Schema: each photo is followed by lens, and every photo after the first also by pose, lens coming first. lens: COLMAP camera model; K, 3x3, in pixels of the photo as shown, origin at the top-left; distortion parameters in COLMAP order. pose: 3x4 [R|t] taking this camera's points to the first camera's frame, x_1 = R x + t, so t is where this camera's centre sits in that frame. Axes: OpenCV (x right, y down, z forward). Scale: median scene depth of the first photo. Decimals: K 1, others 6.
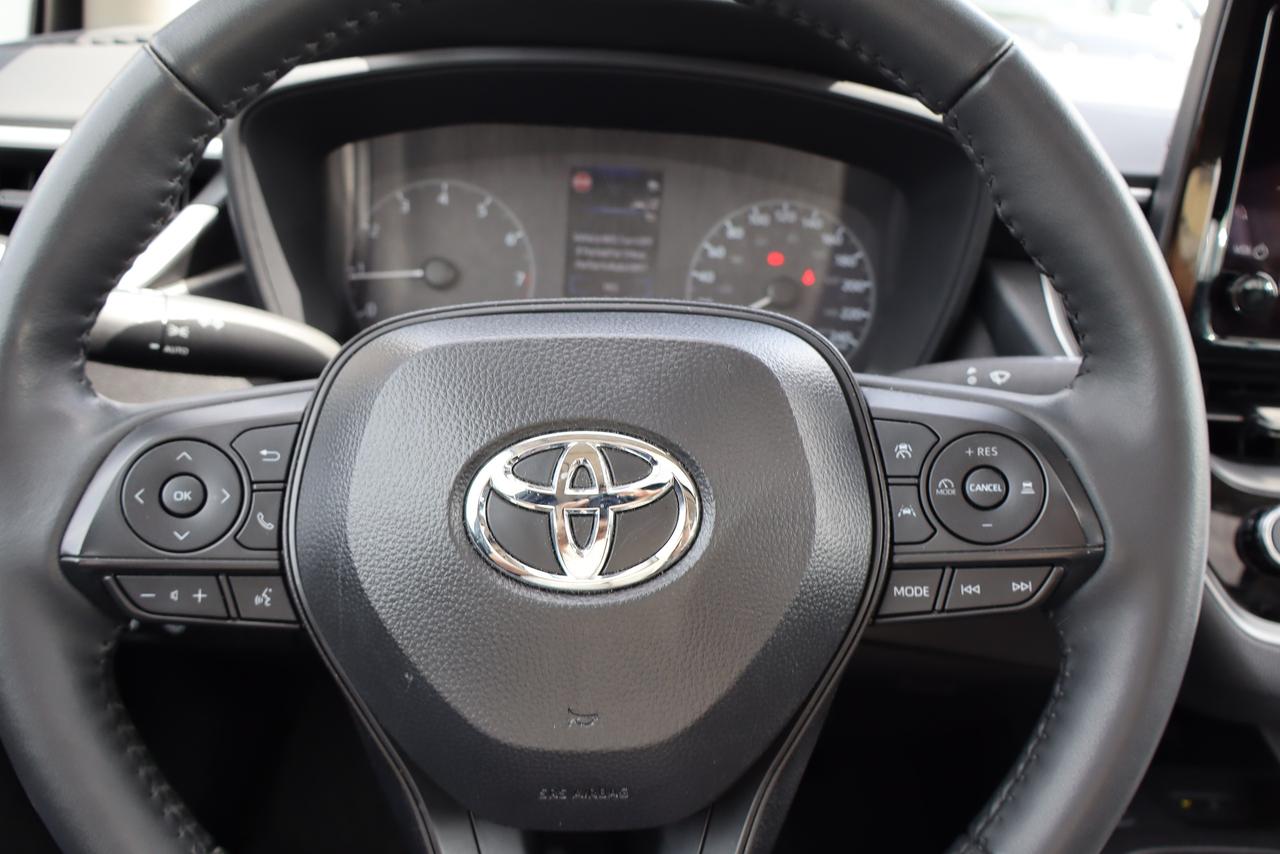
lens RADIAL K [[1092.6, 0, 634.8], [0, 1092.6, 424.2], [0, 0, 1]] dist [0.013682, 0.016323]
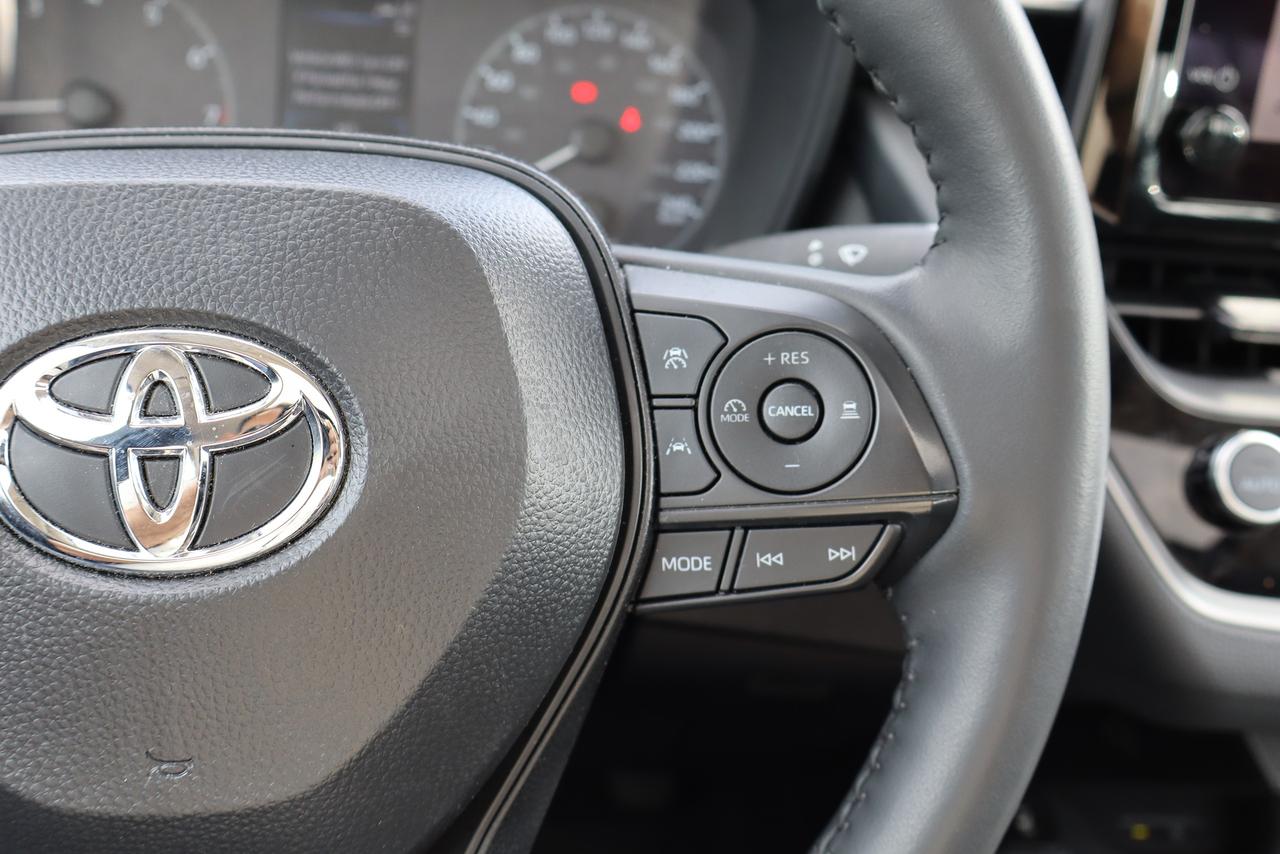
lens RADIAL K [[1438.2, 0, 630.1], [0, 1438.2, 426.0], [0, 0, 1]] dist [0.037617, 0.000000]
pose [[0.996884, -0.009505, 0.078303, 0.148935], [0.004756, 0.998150, 0.060611, 0.012319], [-0.078734, -0.060049, 0.995085, 0.113911]]
